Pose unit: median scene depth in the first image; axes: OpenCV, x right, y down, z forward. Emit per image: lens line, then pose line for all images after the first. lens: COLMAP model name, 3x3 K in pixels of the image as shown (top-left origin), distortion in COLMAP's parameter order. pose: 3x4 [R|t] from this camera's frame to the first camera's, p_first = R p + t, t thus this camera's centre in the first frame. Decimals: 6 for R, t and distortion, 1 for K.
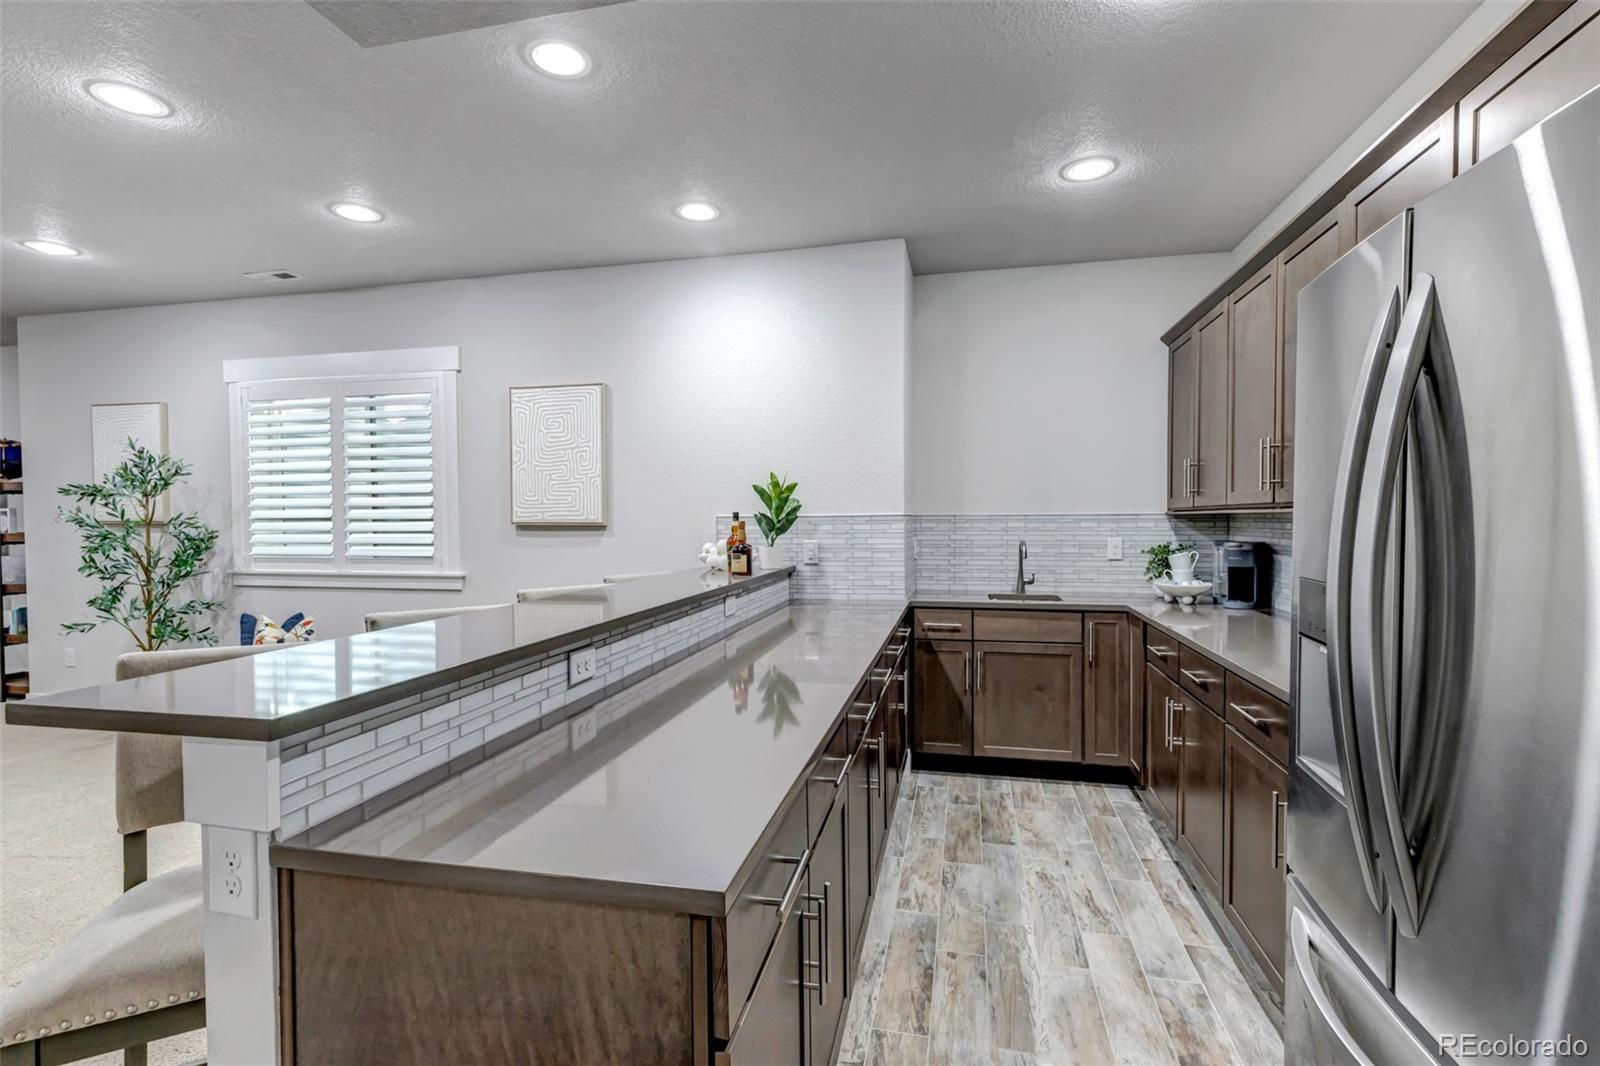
lens RADIAL K [[731.1, 0, 801.1], [0, 731.1, 536.2], [0, 0, 1]] dist [0.003963, -0.001637]
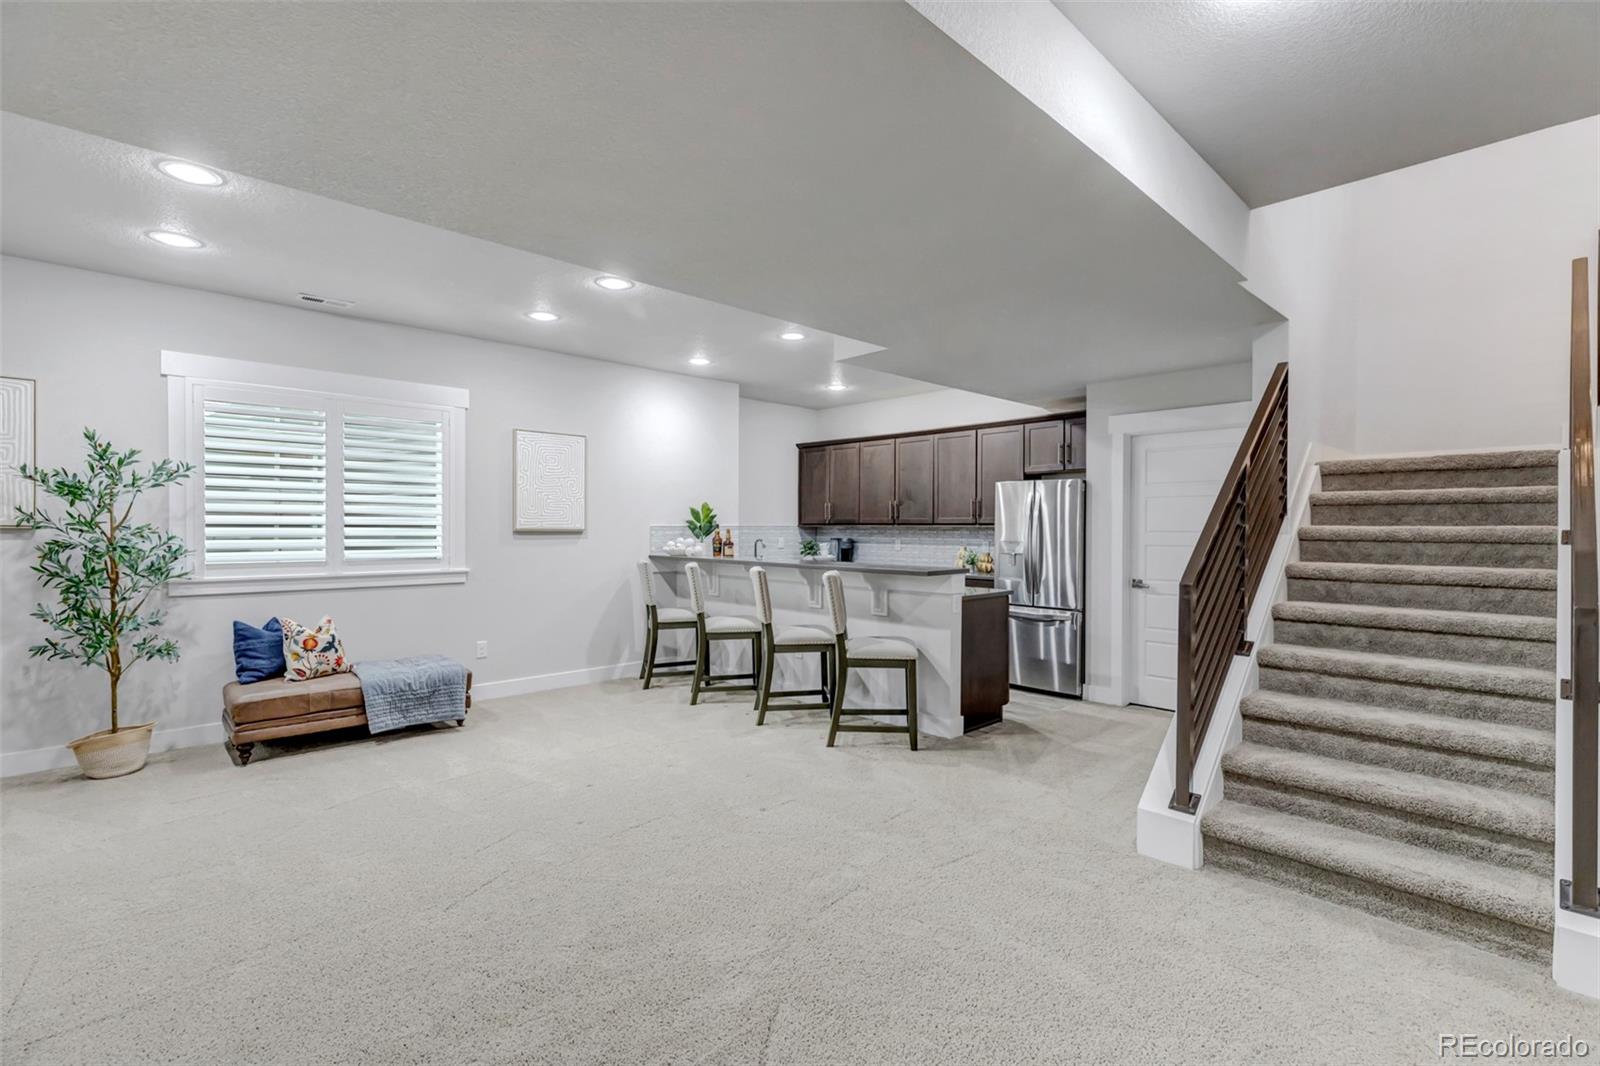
lens RADIAL K [[731.1, 0, 799.6], [0, 731.1, 532.2], [0, 0, 1]] dist [0.003963, -0.001637]
pose [[0.556946, 0.000169, 0.830549, -1.228210], [0.015382, 0.999826, -0.010518, 0.009260], [-0.830406, 0.018633, 0.556846, -0.181874]]
